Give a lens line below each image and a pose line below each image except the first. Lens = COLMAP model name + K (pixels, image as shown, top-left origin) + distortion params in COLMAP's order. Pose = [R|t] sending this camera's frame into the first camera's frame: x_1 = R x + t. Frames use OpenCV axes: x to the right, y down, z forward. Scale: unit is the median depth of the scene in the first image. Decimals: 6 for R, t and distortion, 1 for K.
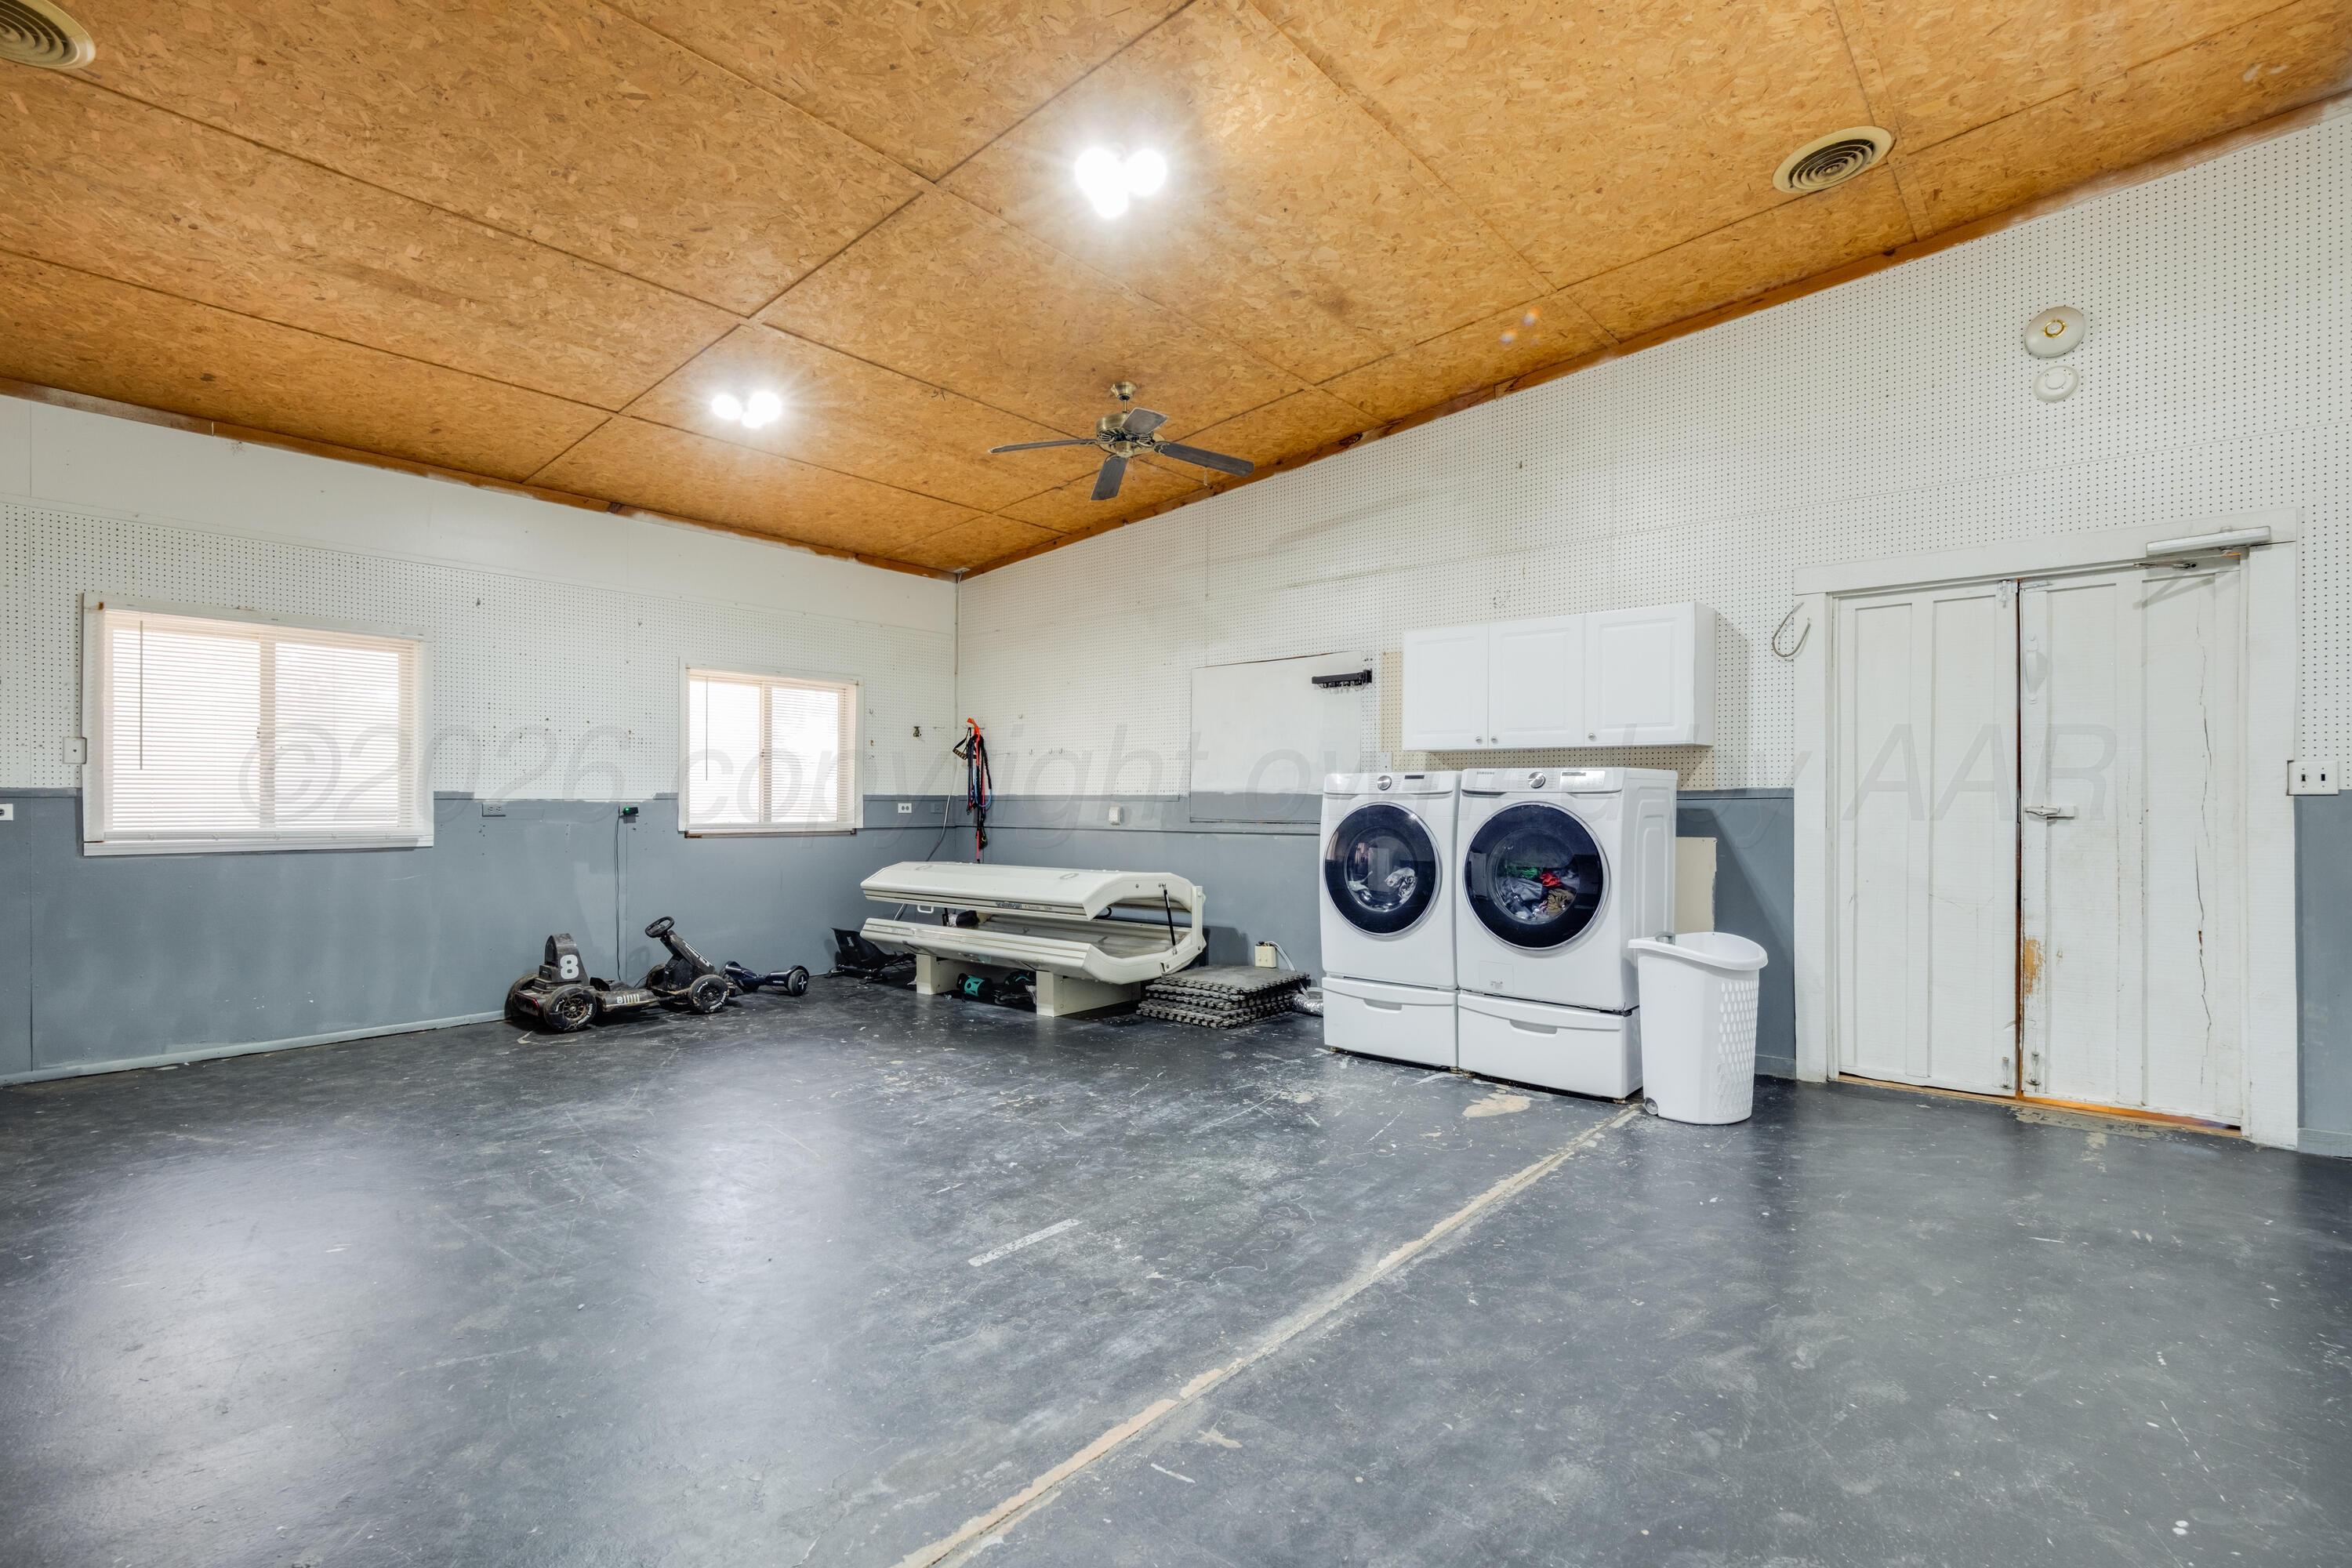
lens RADIAL K [[1082.9, 0, 1168.6], [0, 1082.9, 792.7], [0, 0, 1]] dist [0.007689, -0.002154]
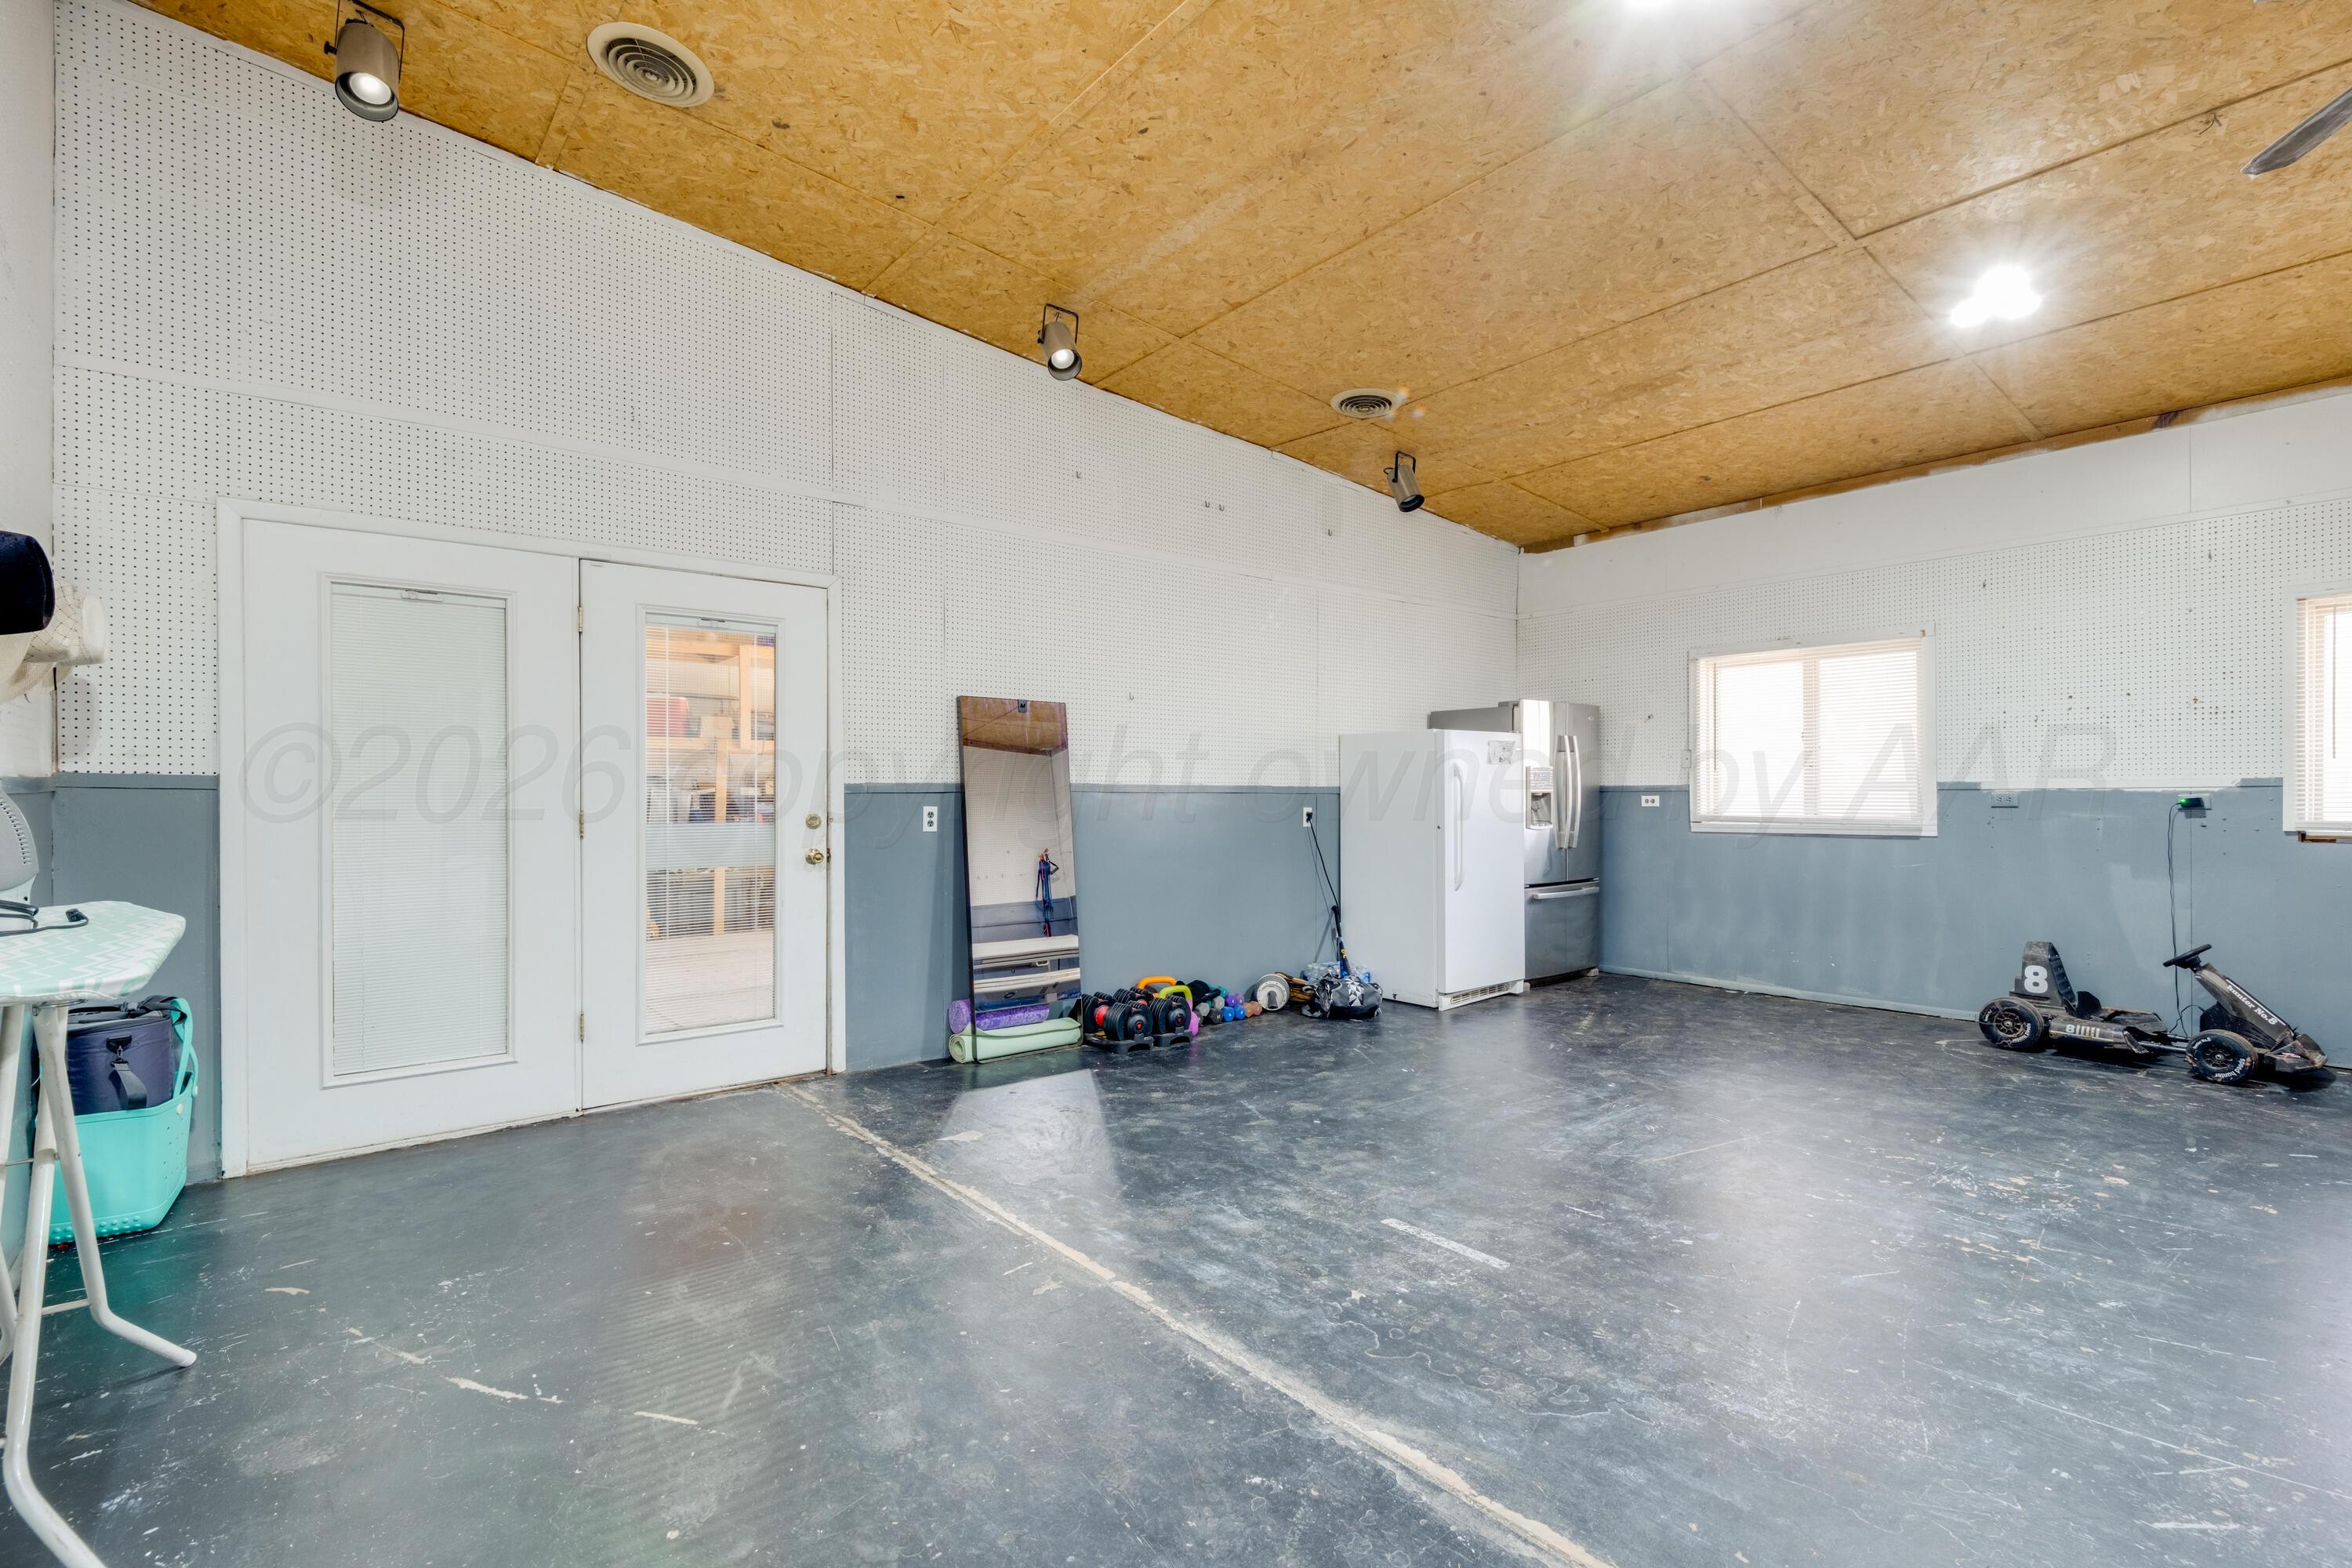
lens RADIAL K [[1082.9, 0, 1178.0], [0, 1082.9, 794.1], [0, 0, 1]] dist [0.007689, -0.002154]
pose [[-0.179738, -0.001904, -0.983713, 0.564784], [0.012379, 0.999915, -0.004197, 0.006676], [0.983637, -0.012932, -0.179699, 0.609536]]
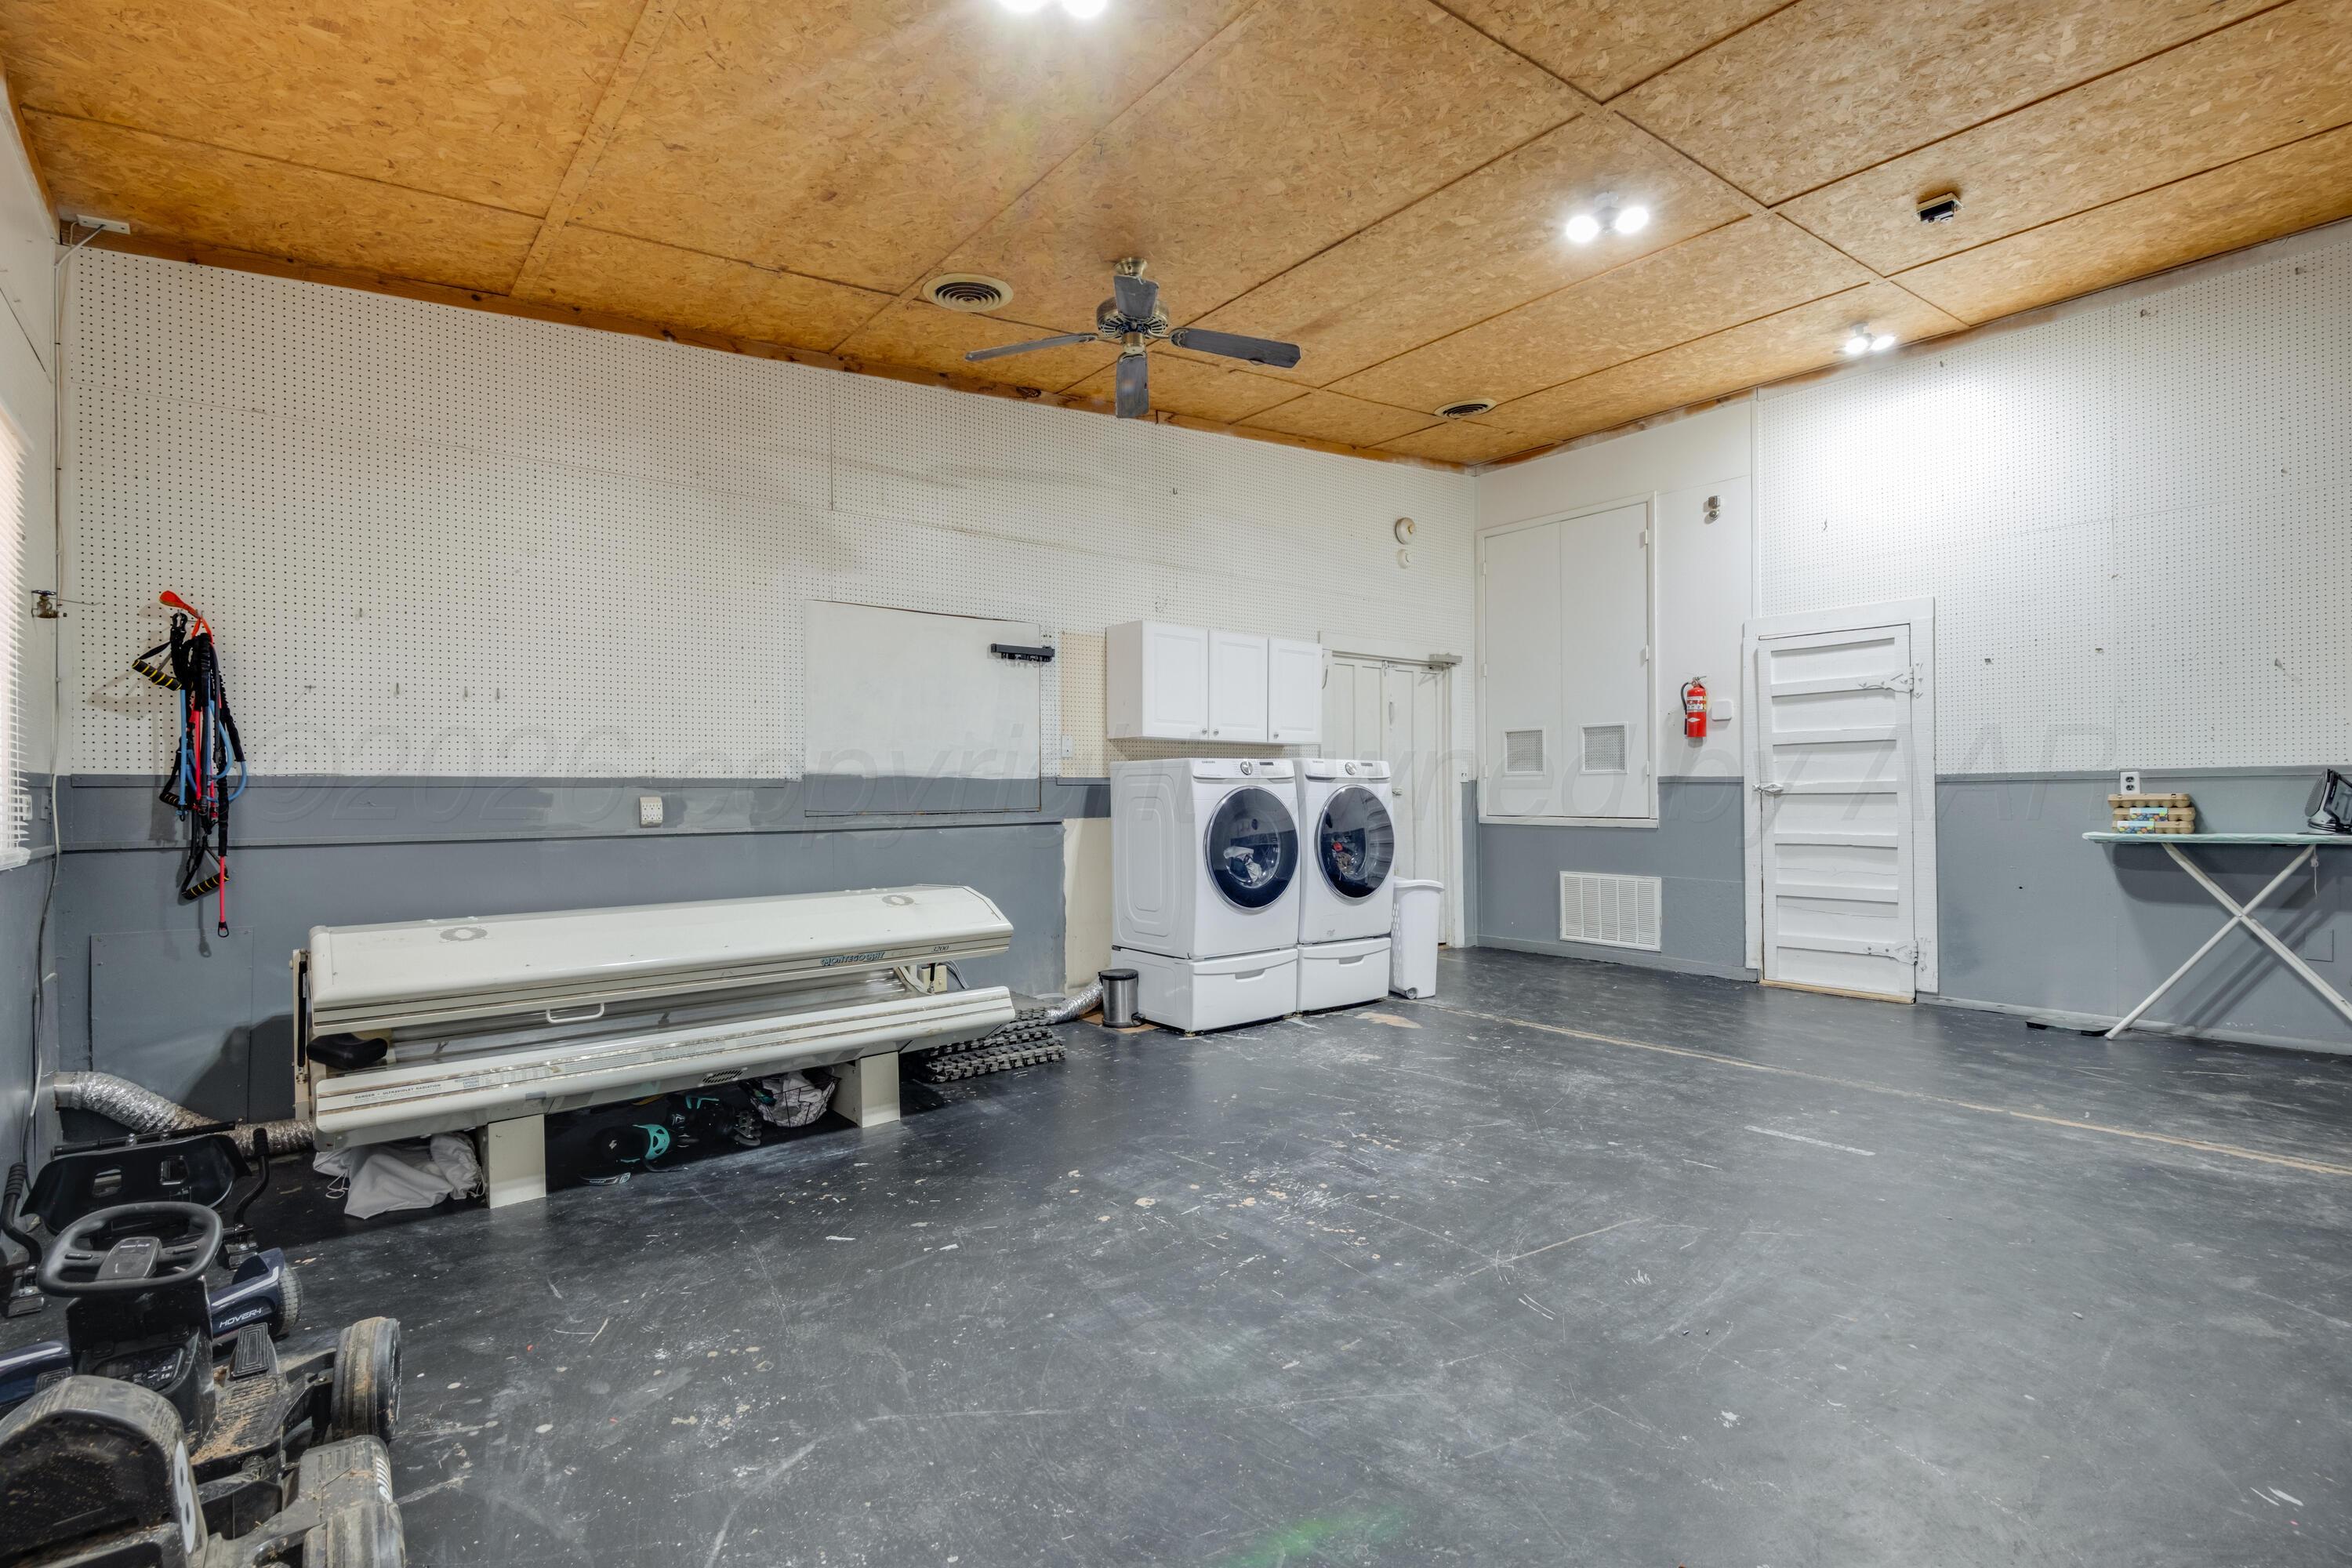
lens RADIAL K [[1082.9, 0, 1167.5], [0, 1082.9, 784.1], [0, 0, 1]] dist [0.007689, -0.002154]
pose [[0.177639, 0.003700, 0.984089, -0.950609], [-0.004010, 0.999987, -0.003036, 0.010446], [-0.984088, -0.003407, 0.177652, 0.964214]]
